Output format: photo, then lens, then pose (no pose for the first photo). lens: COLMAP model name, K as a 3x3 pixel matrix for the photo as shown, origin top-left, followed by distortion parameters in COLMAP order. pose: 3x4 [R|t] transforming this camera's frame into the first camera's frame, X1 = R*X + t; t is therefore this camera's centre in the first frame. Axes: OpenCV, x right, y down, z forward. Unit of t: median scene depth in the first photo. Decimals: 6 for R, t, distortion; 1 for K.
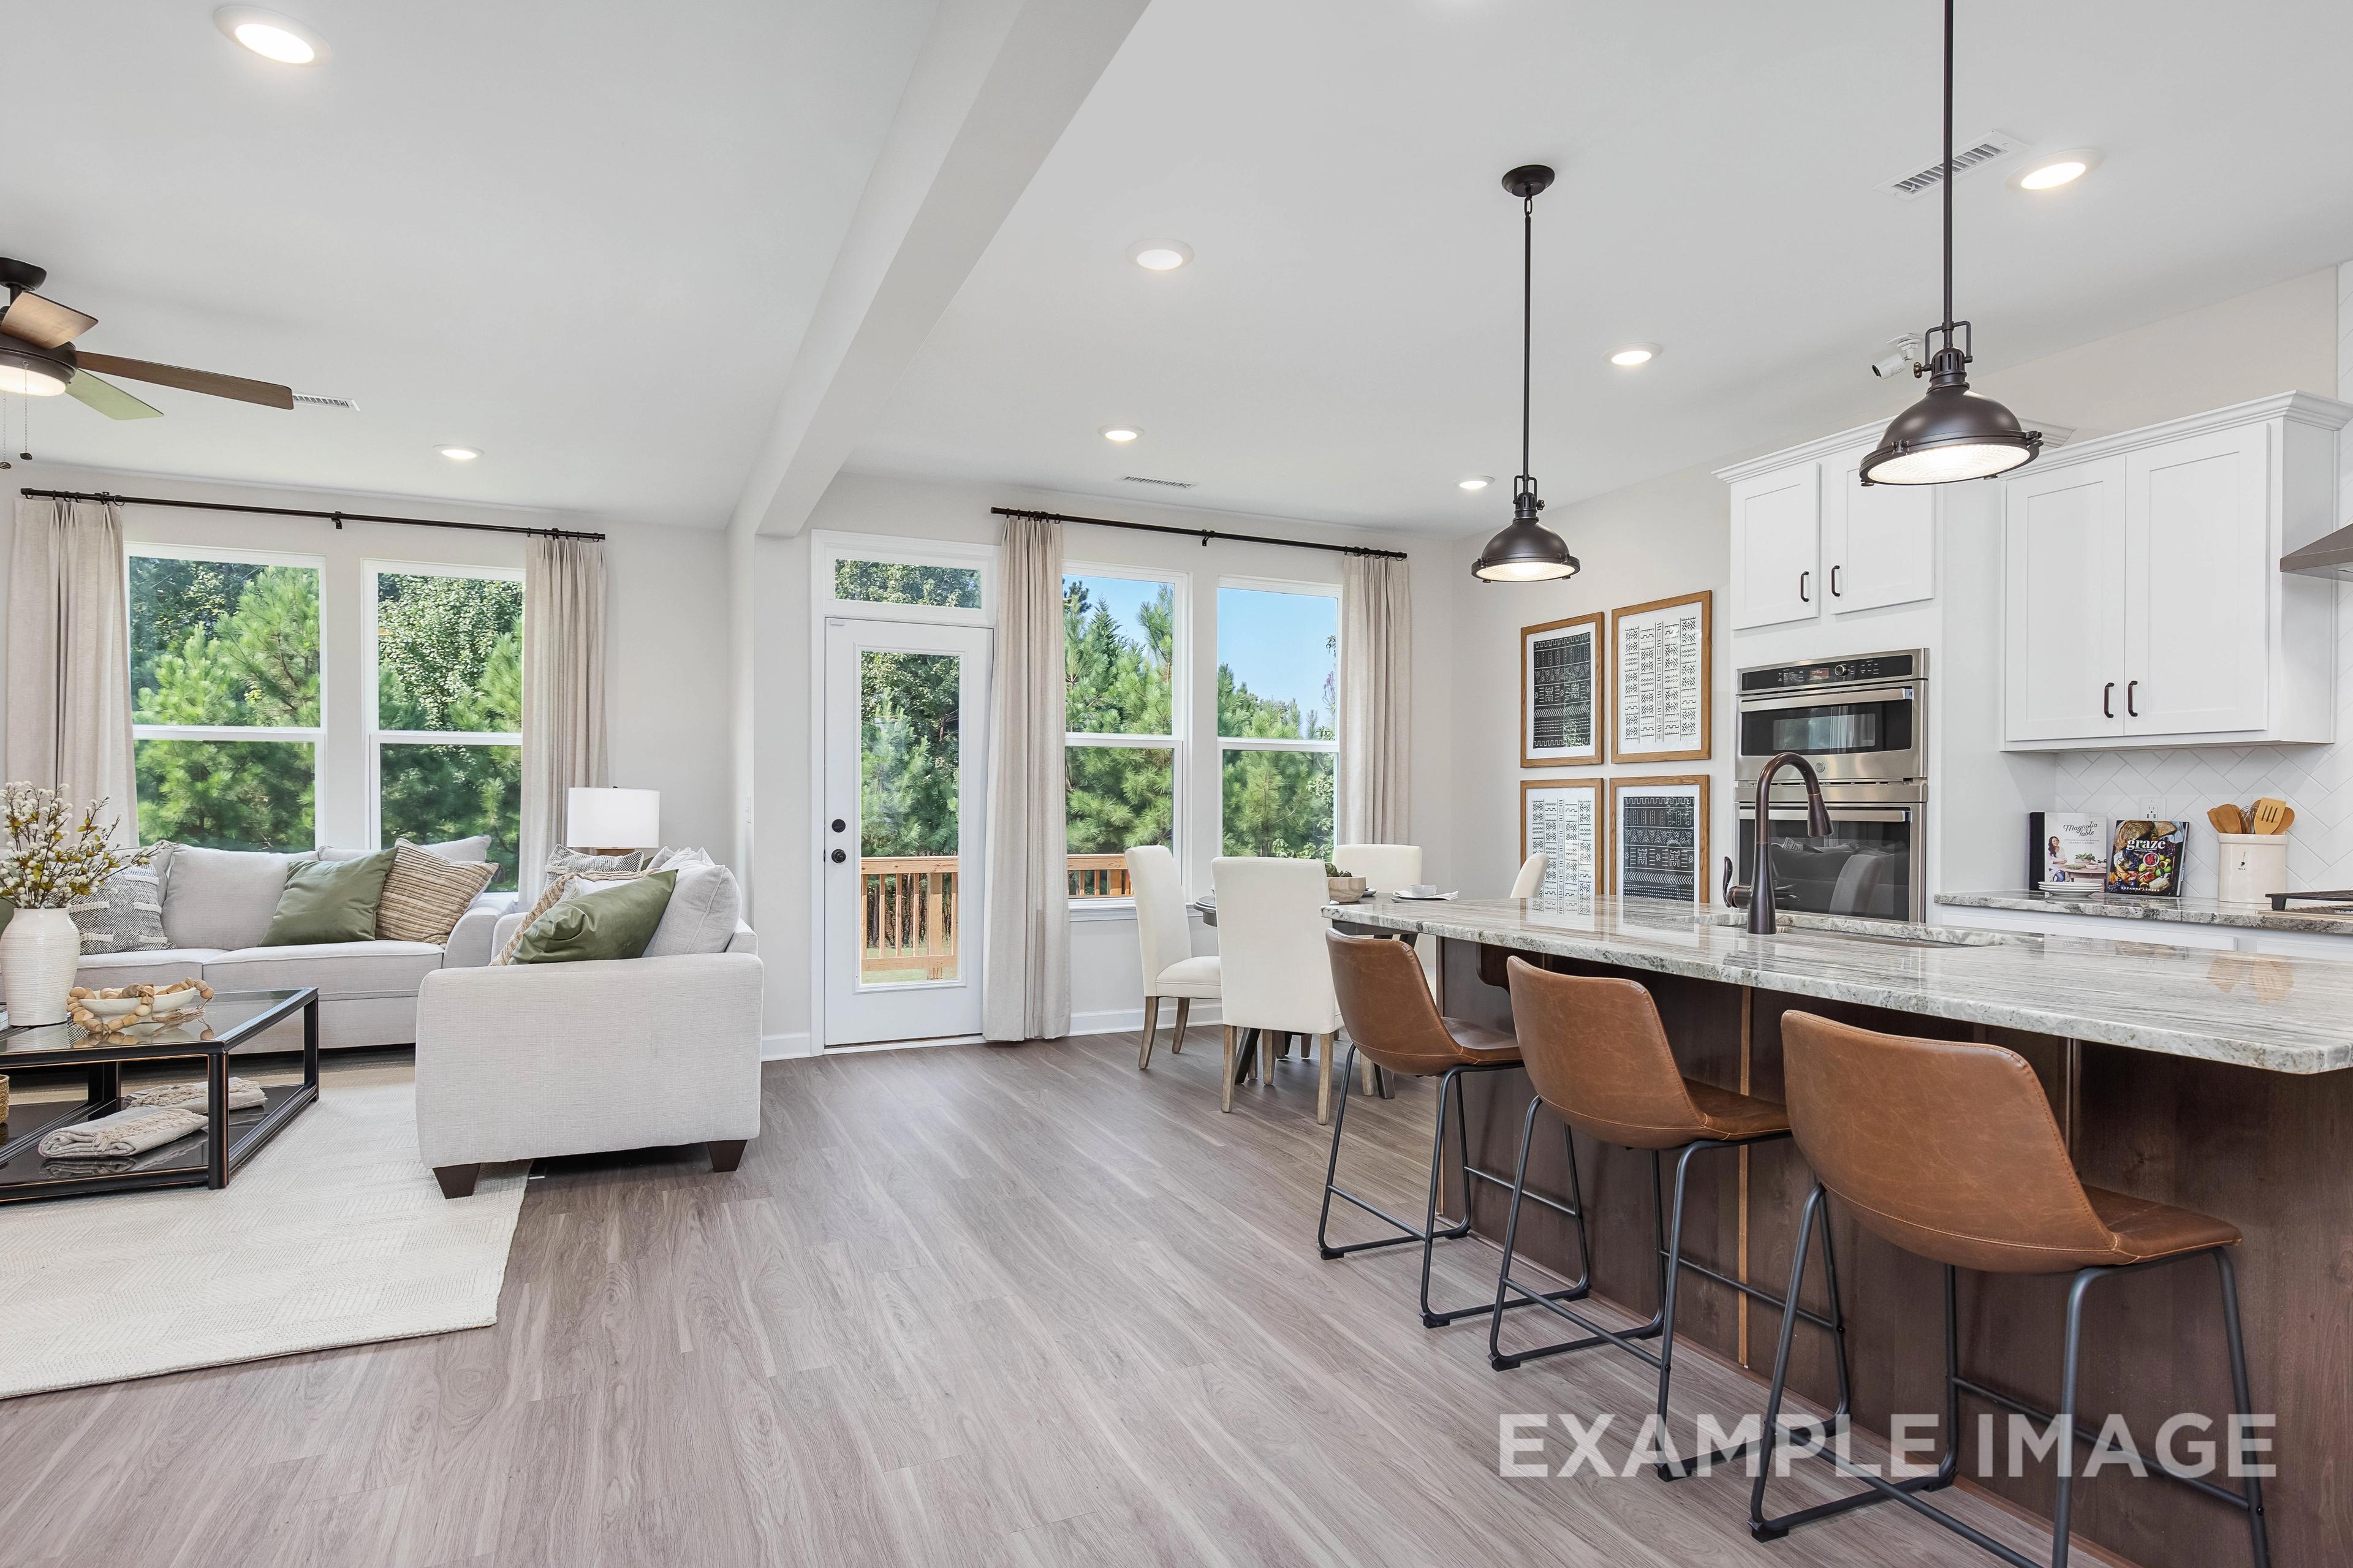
lens RADIAL K [[1235.1, 0, 1189.5], [0, 1235.1, 815.0], [0, 0, 1]] dist [-0.001172, -0.000598]
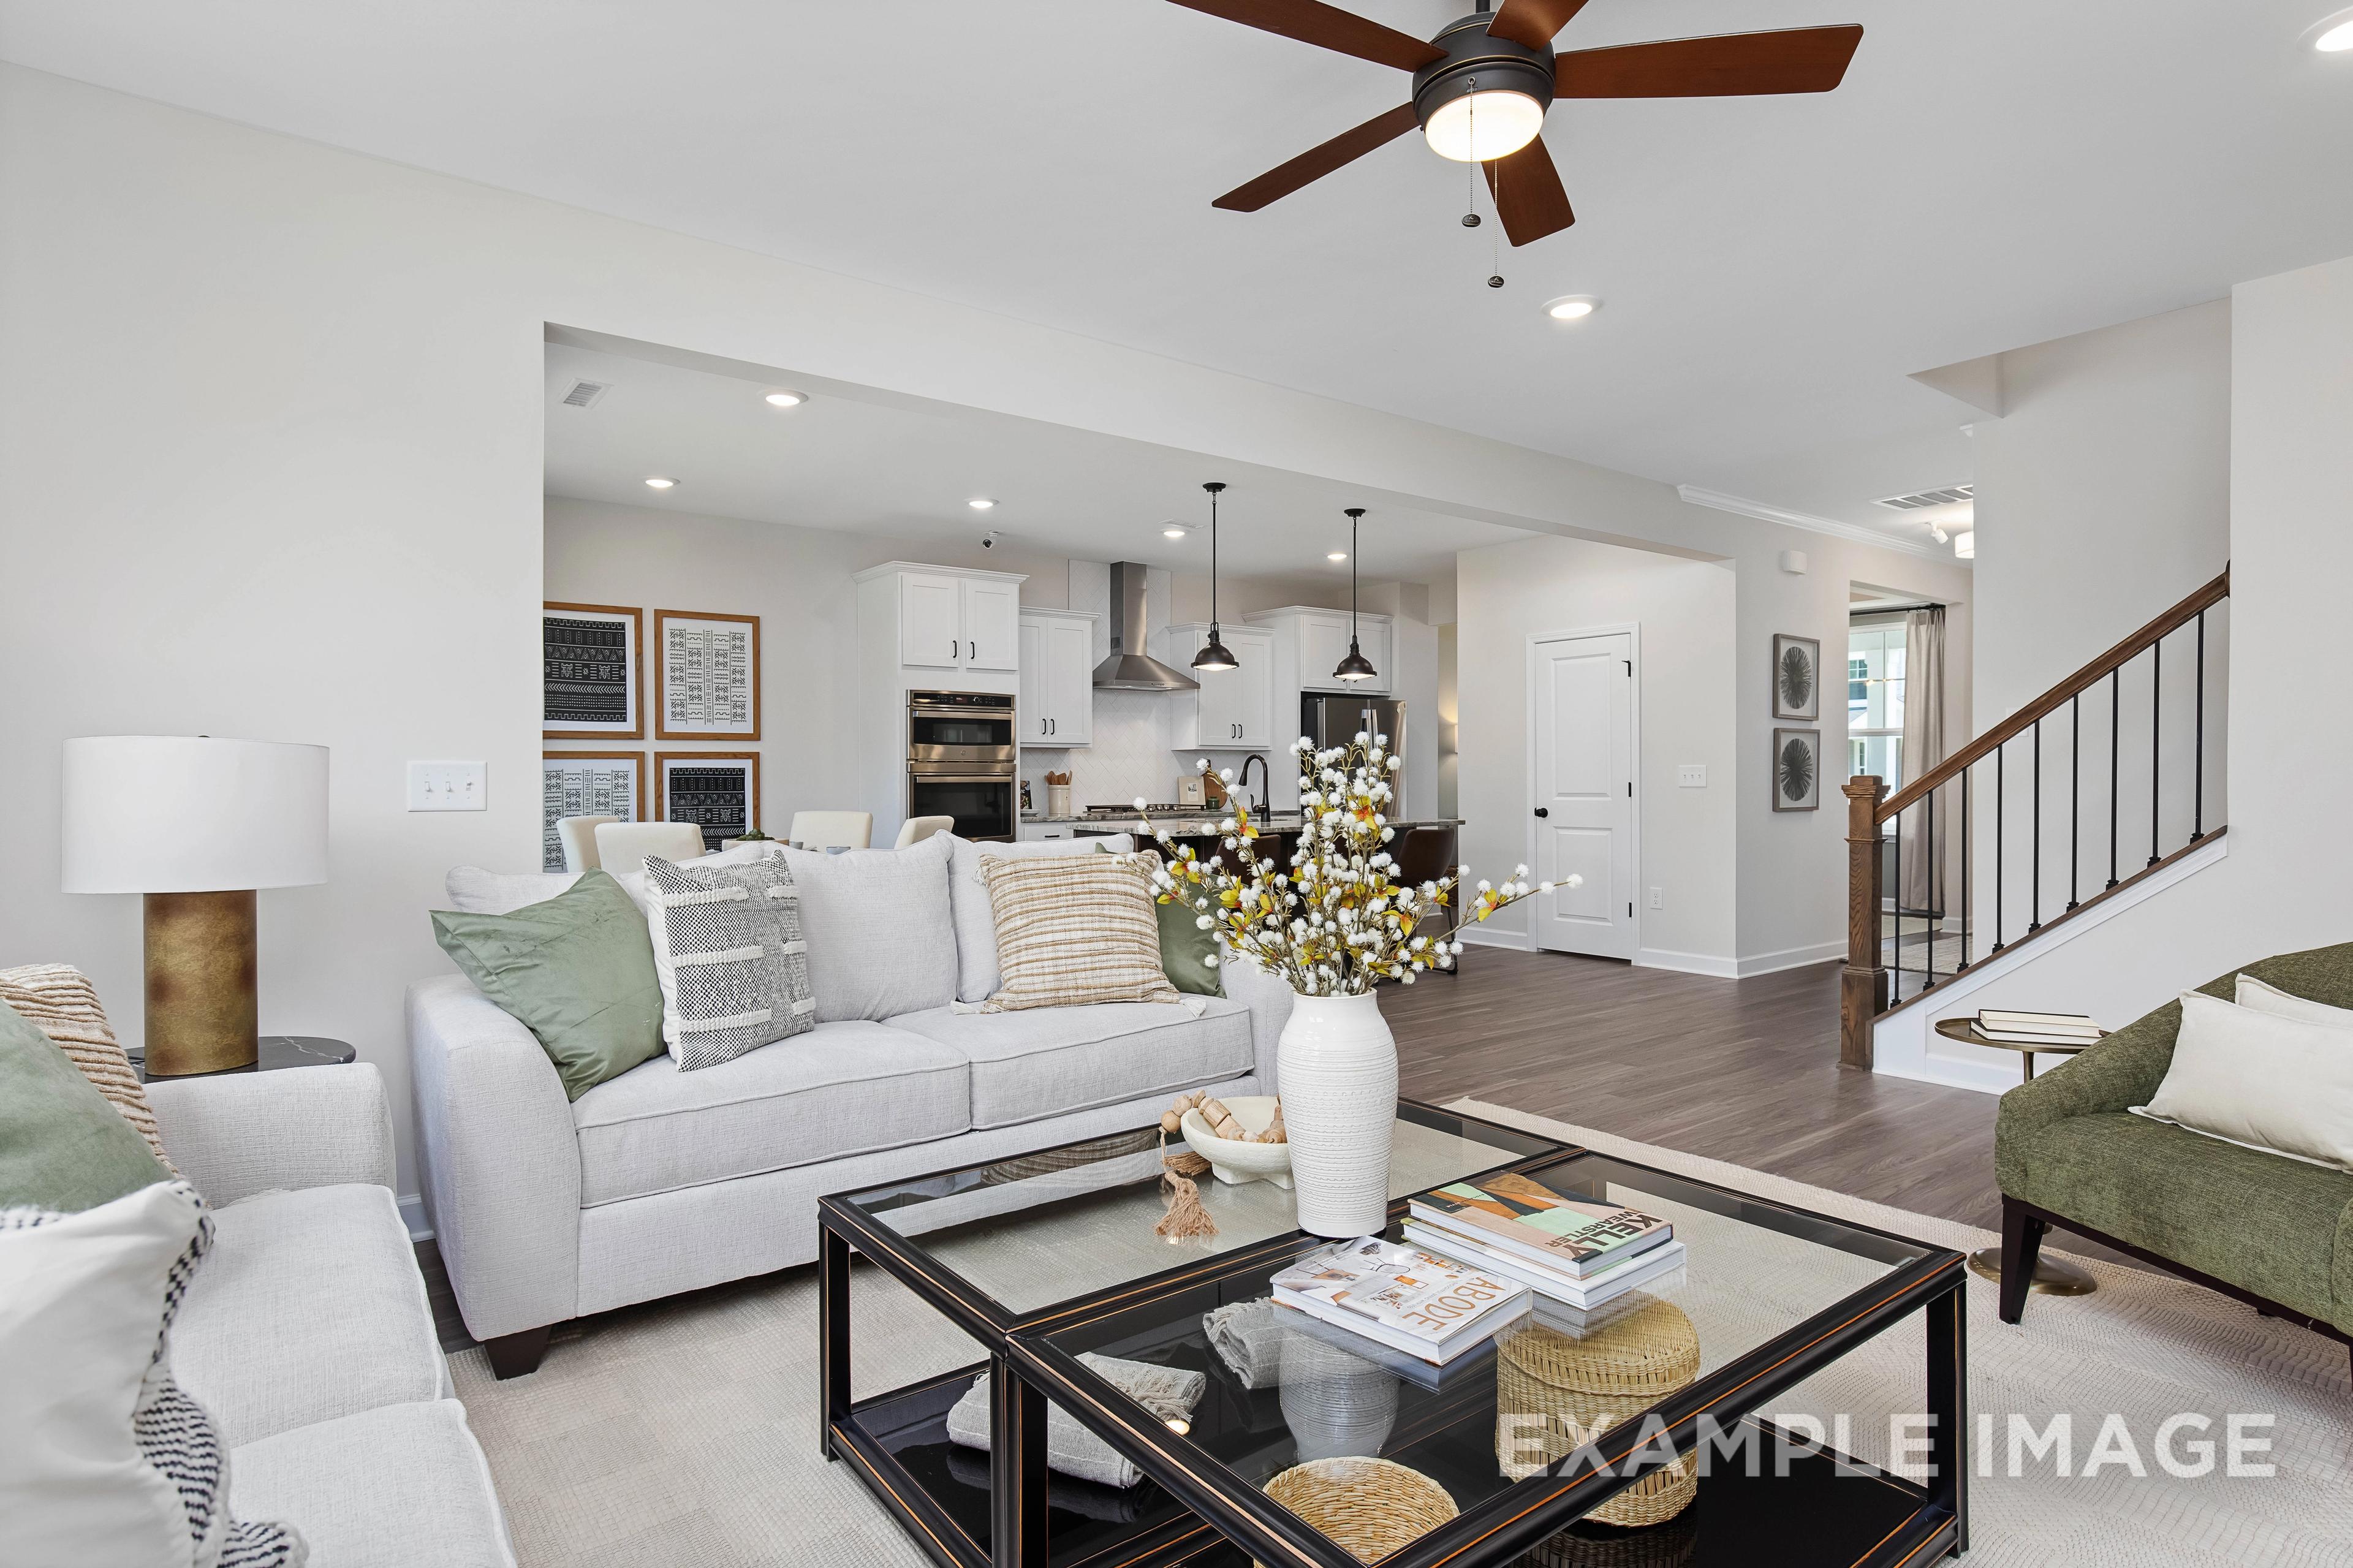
lens RADIAL K [[1235.1, 0, 1179.7], [0, 1235.1, 783.1], [0, 0, 1]] dist [-0.001172, -0.000598]
pose [[-0.231919, -0.013904, 0.972636, -0.991037], [0.010160, 0.999809, 0.016715, -0.015803], [-0.972682, 0.013758, -0.231733, 0.845212]]
